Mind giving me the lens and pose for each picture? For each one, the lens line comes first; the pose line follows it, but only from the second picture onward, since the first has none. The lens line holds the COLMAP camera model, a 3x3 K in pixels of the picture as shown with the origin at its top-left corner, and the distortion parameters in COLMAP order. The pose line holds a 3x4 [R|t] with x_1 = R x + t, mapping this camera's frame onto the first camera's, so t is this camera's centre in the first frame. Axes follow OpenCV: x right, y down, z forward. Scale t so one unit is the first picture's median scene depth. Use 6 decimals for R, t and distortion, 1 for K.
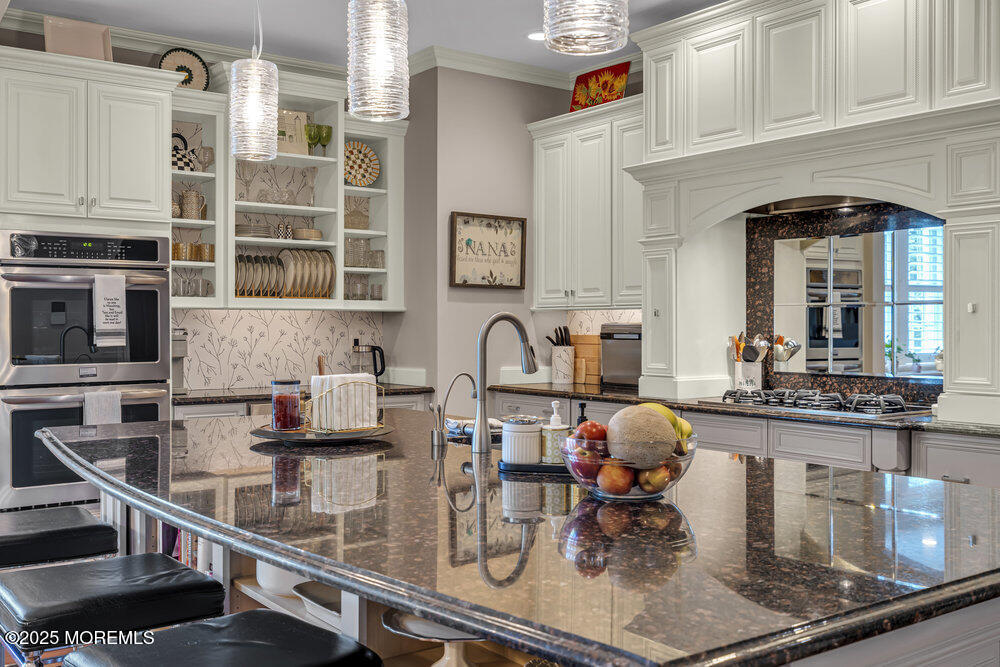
lens RADIAL K [[992.4, 0, 496.2], [0, 992.4, 327.8], [0, 0, 1]] dist [0.009929, 0.000437]
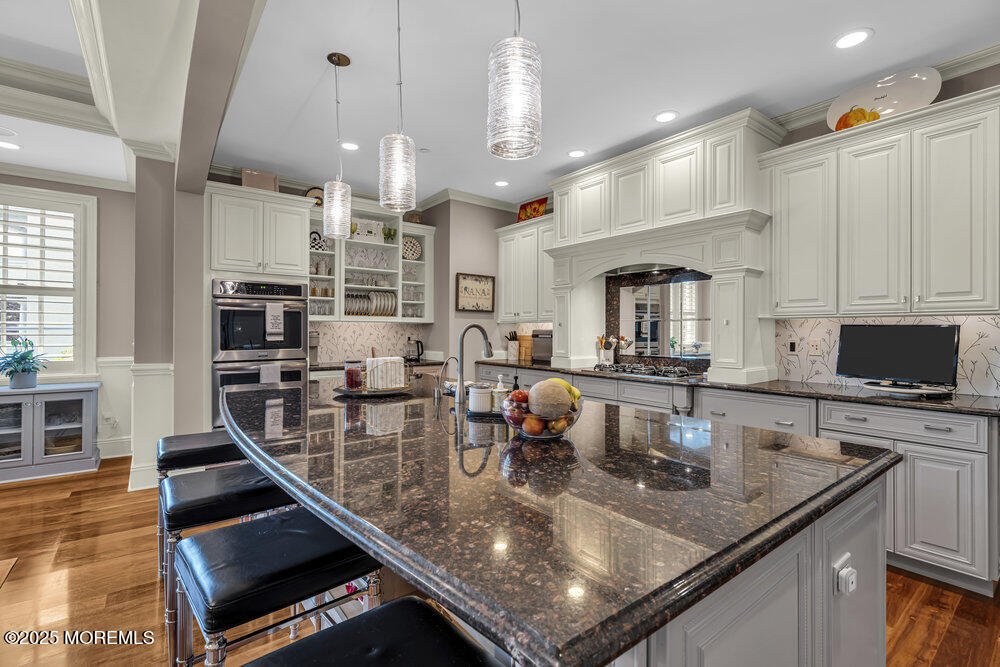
lens RADIAL K [[456.8, 0, 498.6], [0, 456.8, 329.2], [0, 0, 1]] dist [0.000596, 0.000057]
pose [[0.999674, 0.003719, 0.025242, 0.017572], [-0.003583, 0.999979, -0.005452, -0.000102], [-0.025262, 0.005359, 0.999666, 0.103622]]
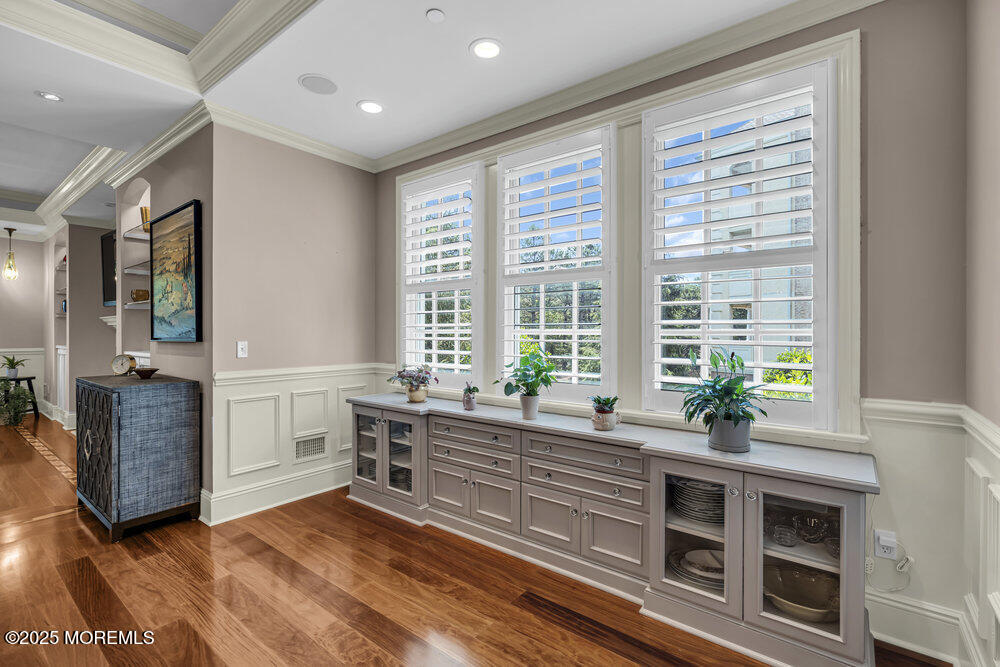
lens RADIAL K [[444.6, 0, 503.9], [0, 444.6, 331.7], [0, 0, 1]] dist [-0.000515, -0.000166]
pose [[0.273794, 0.000908, -0.961788, -0.463478], [-0.000681, 0.999999, 0.000750, -0.002872], [0.961788, 0.000450, 0.273795, 0.619113]]
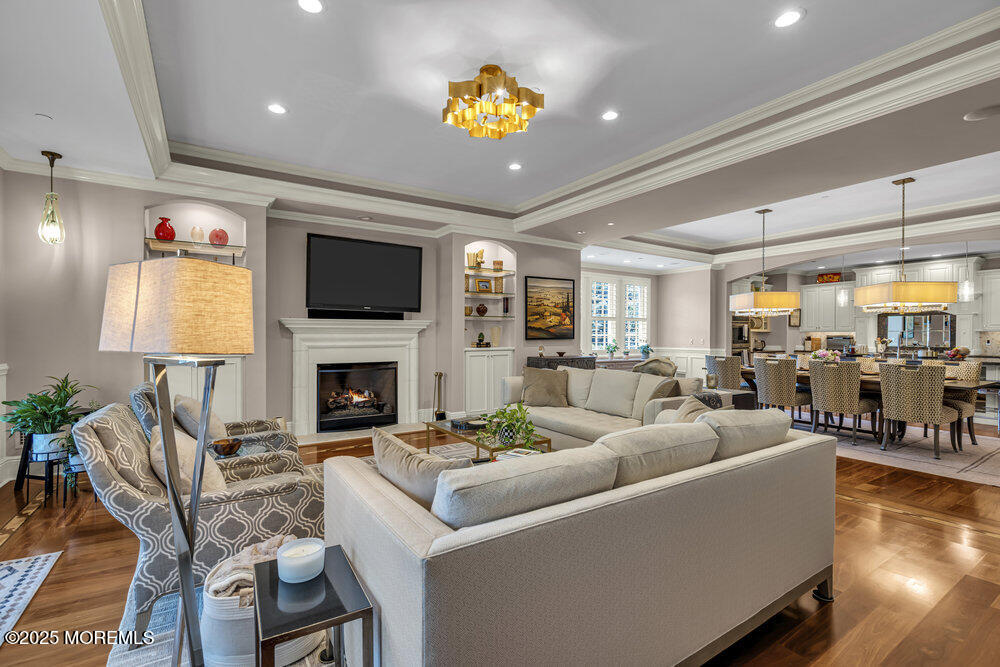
lens RADIAL K [[456.8, 0, 498.6], [0, 456.8, 329.2], [0, 0, 1]] dist [0.000596, 0.000057]
pose [[0.998347, 0.001951, -0.057440, -1.306871], [-0.002618, 0.999930, -0.011541, -0.003477], [0.057413, 0.011672, 0.998282, -1.095170]]
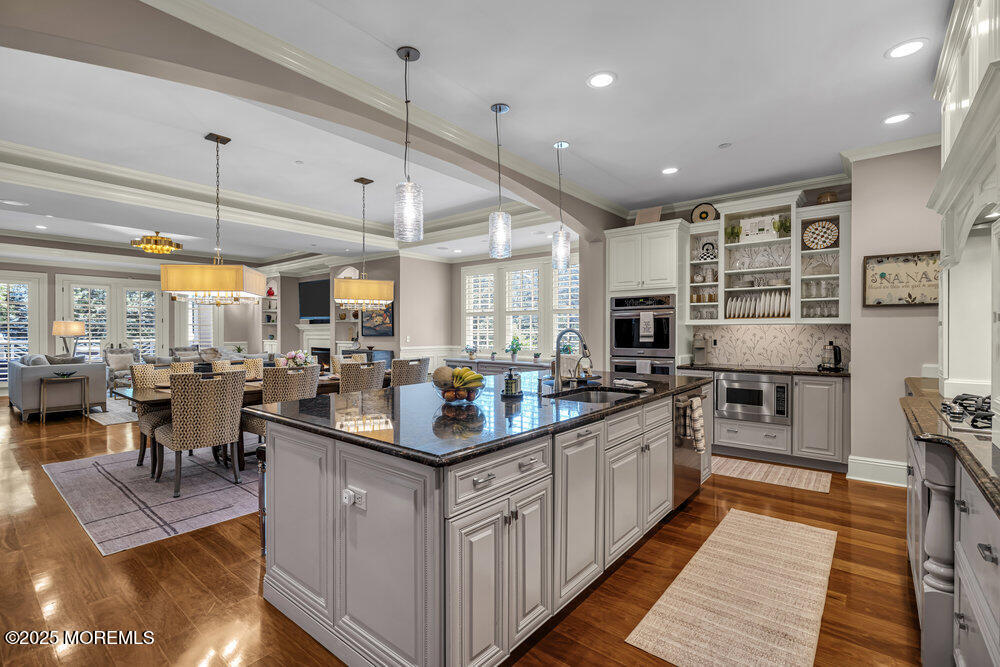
lens RADIAL K [[456.8, 0, 498.6], [0, 456.8, 329.2], [0, 0, 1]] dist [0.000596, 0.000057]
pose [[0.248515, -0.004904, -0.968616, 0.553051], [0.000174, 0.999987, -0.005018, -0.005893], [0.968628, 0.001079, 0.248513, 0.347885]]
